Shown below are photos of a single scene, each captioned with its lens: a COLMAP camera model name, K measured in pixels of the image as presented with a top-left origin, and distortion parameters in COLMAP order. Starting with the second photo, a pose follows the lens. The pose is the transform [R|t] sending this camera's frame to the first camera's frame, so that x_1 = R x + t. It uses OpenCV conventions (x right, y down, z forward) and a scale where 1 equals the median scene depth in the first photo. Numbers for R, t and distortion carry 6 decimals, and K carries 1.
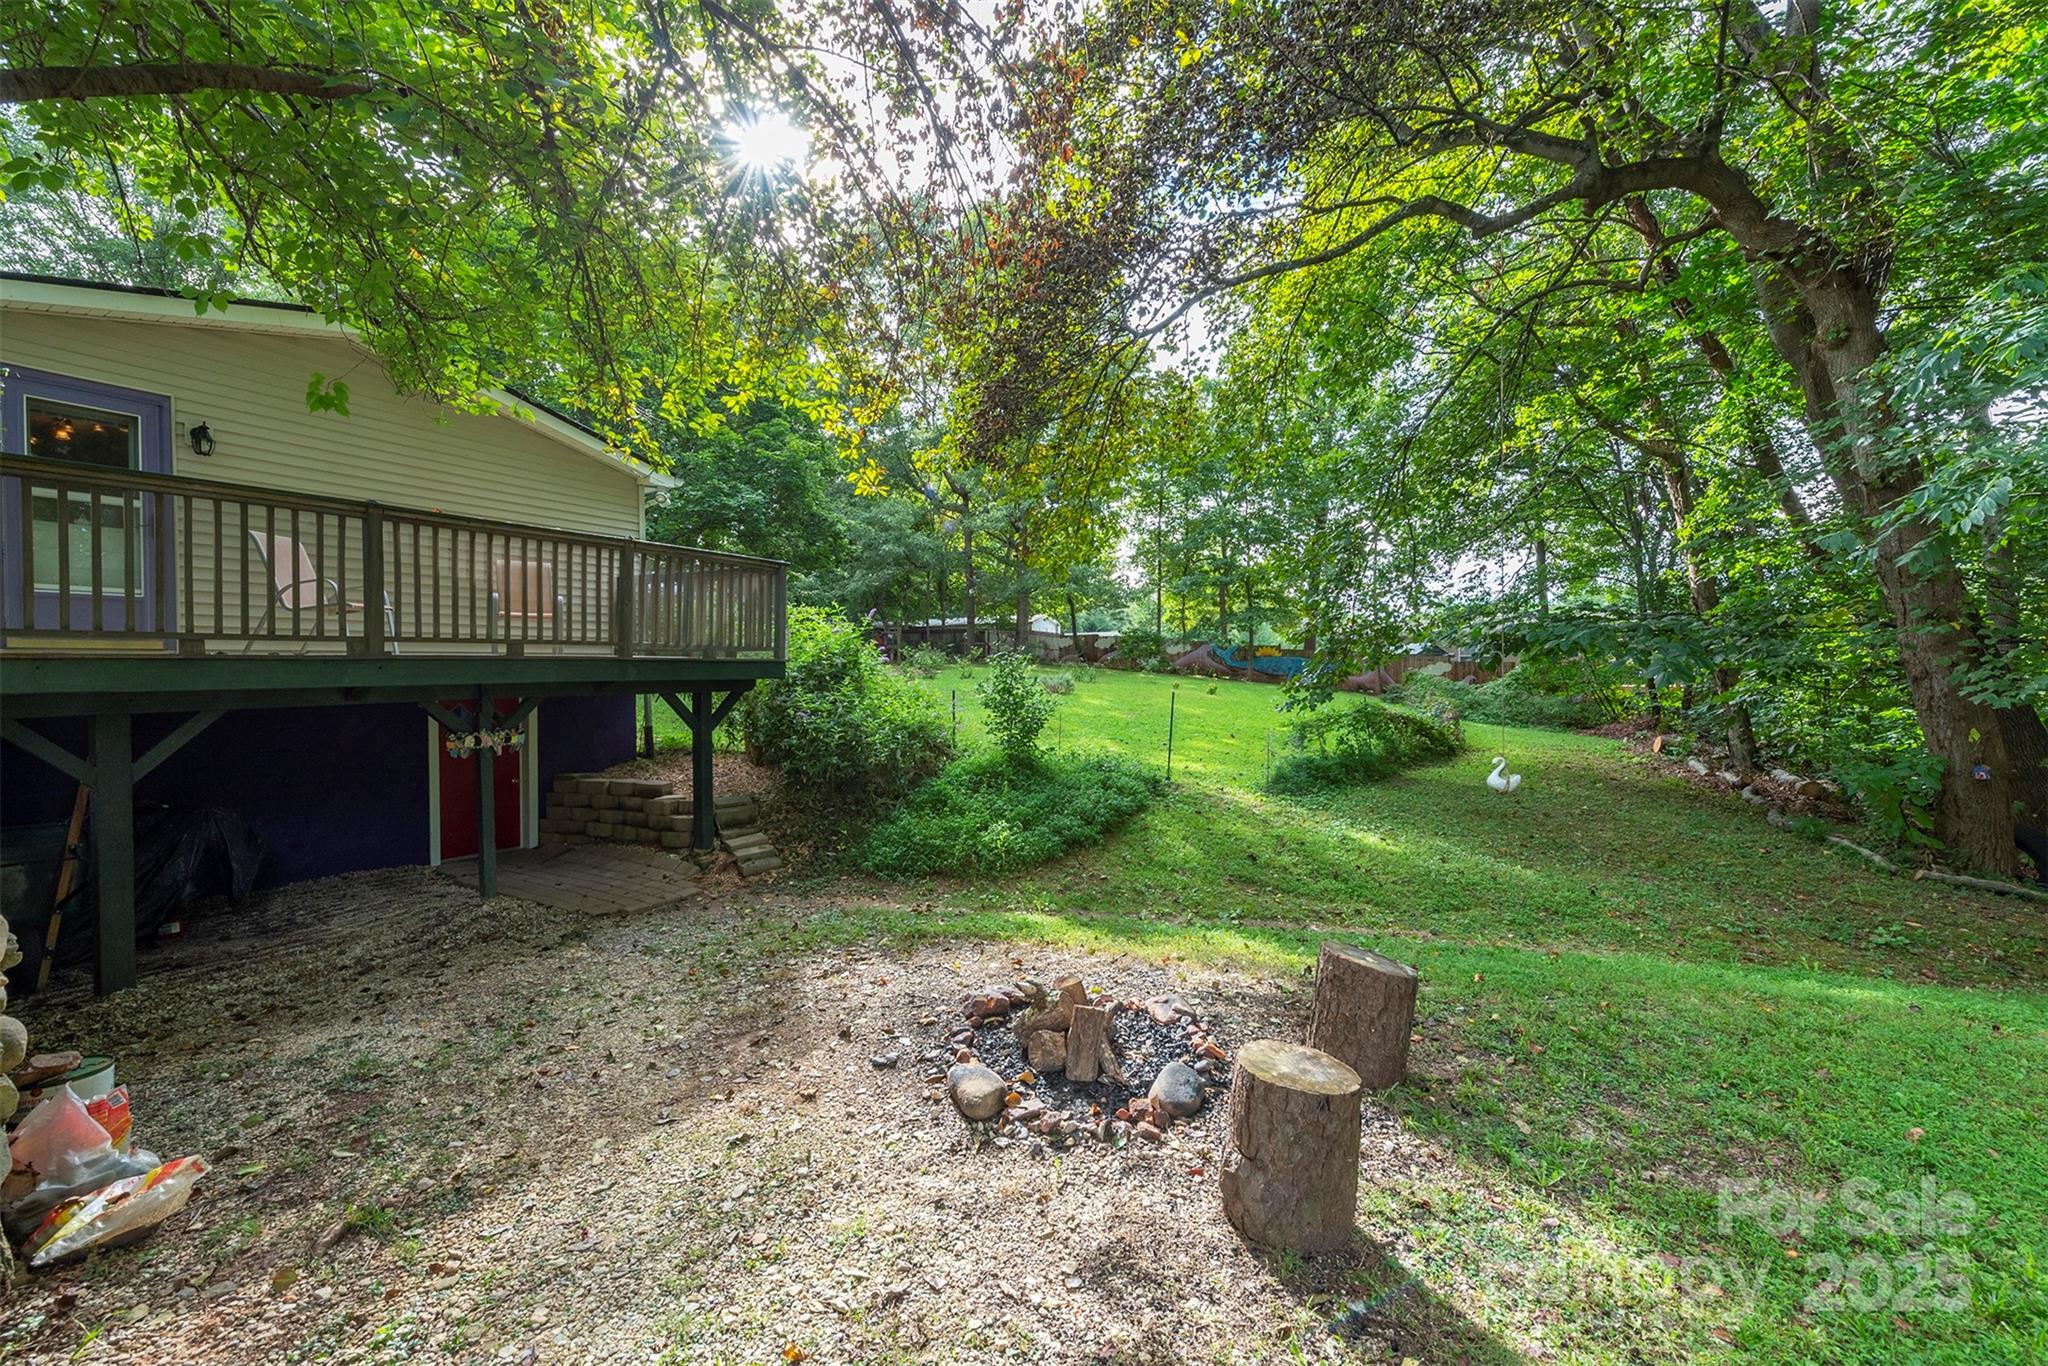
lens RADIAL K [[810.4, 0, 1046.6], [0, 810.4, 680.5], [0, 0, 1]] dist [0.008883, -0.000345]
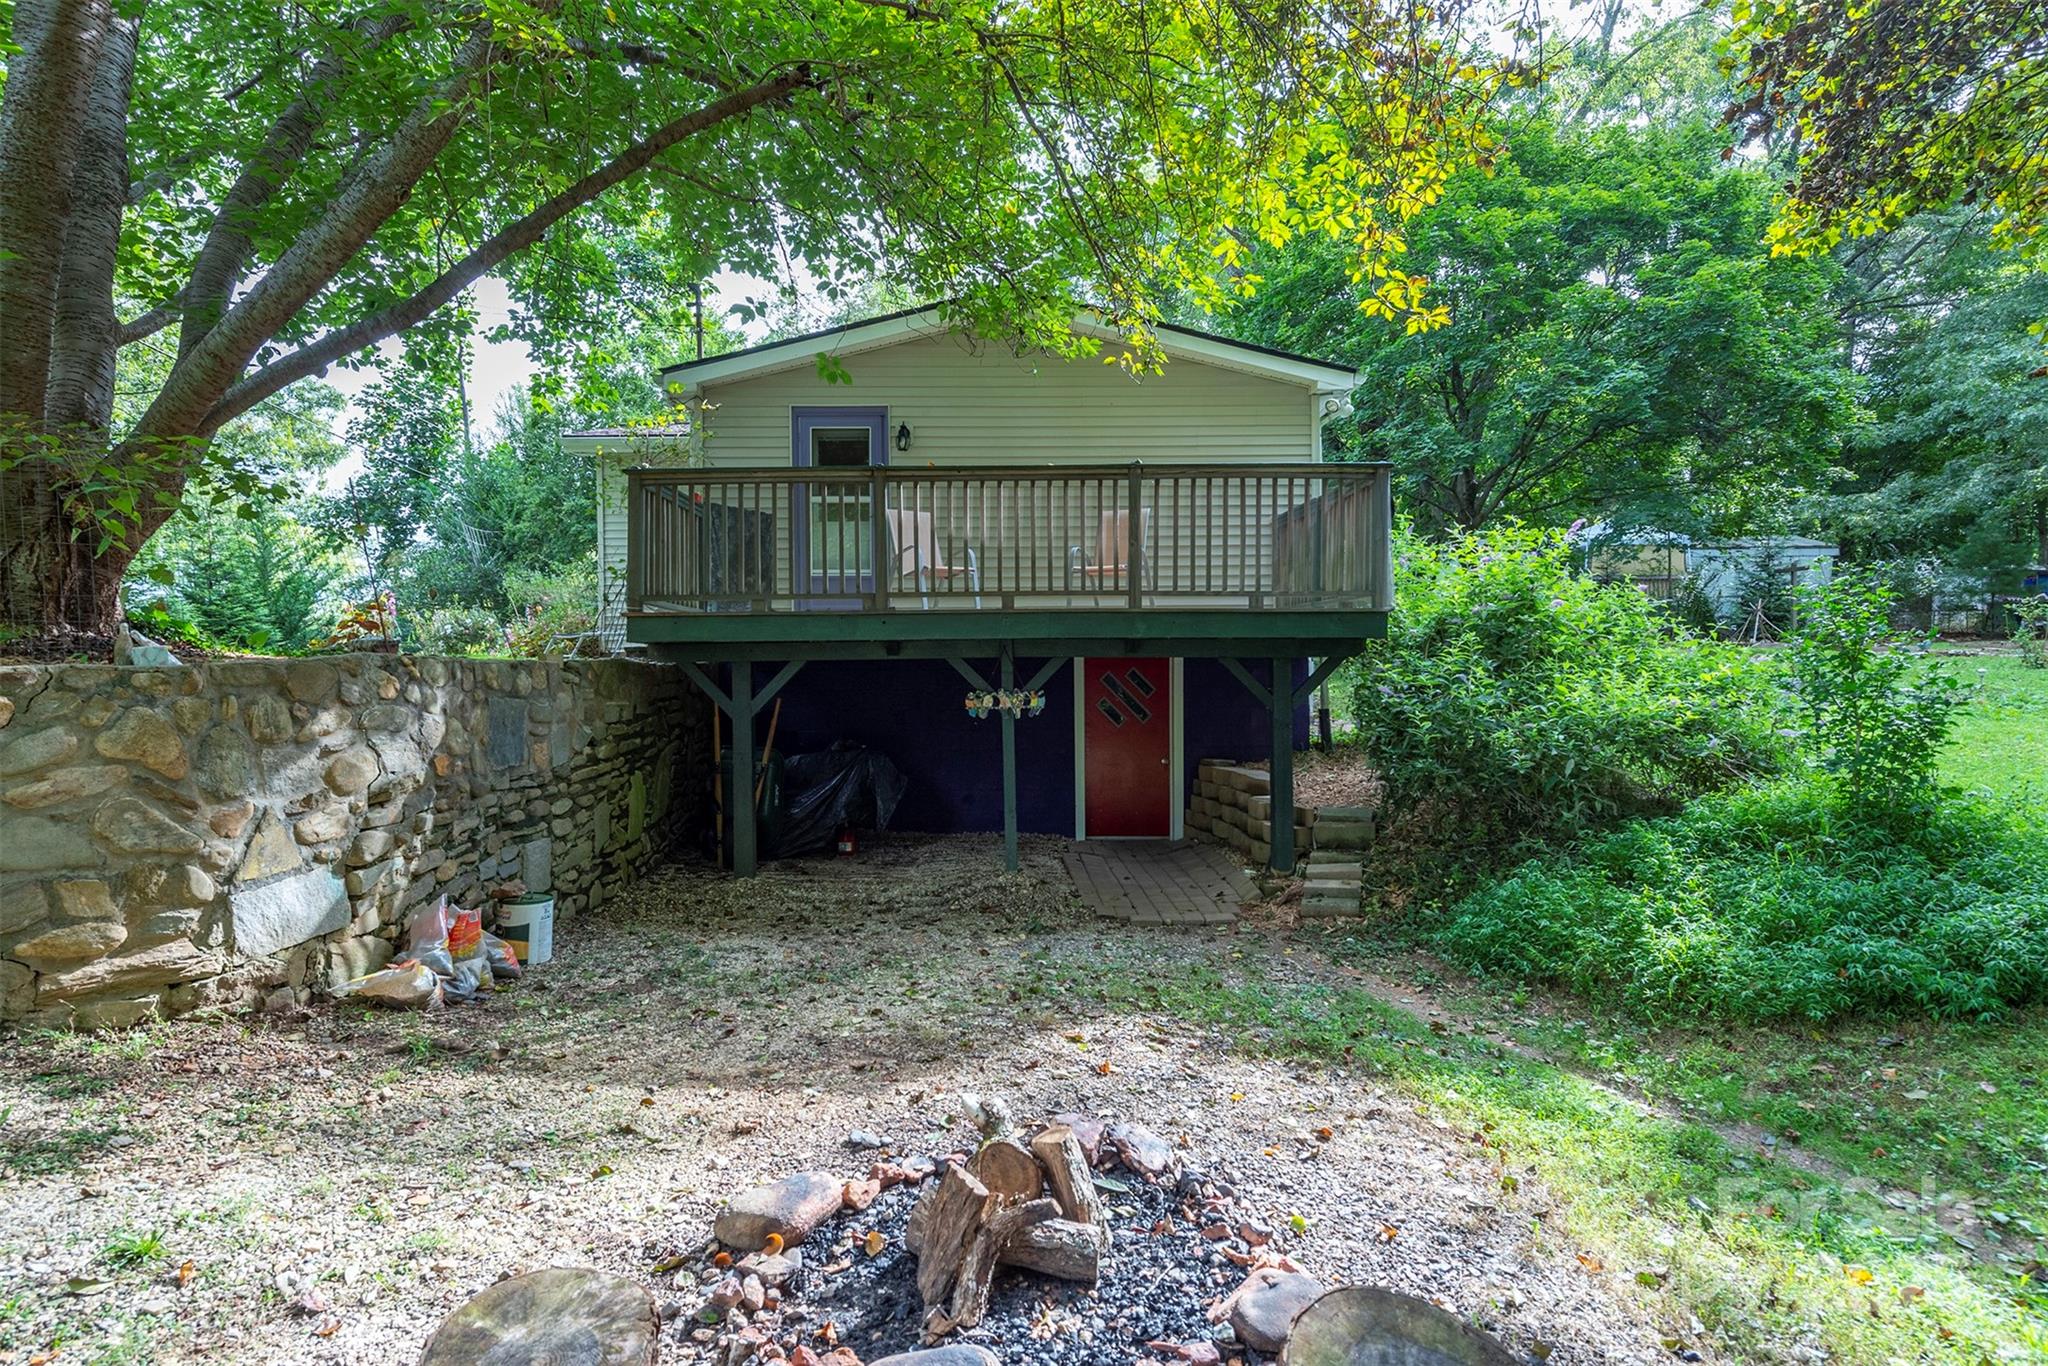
lens RADIAL K [[1085.3, 0, 1024.0], [0, 1085.3, 683.0], [0, 0, 1]] dist [0.013658, -0.000691]
pose [[0.499516, 0.015260, -0.866170, 0.408566], [-0.013292, 0.999862, 0.009950, 0.039782], [0.866203, 0.006543, 0.499650, 0.395533]]
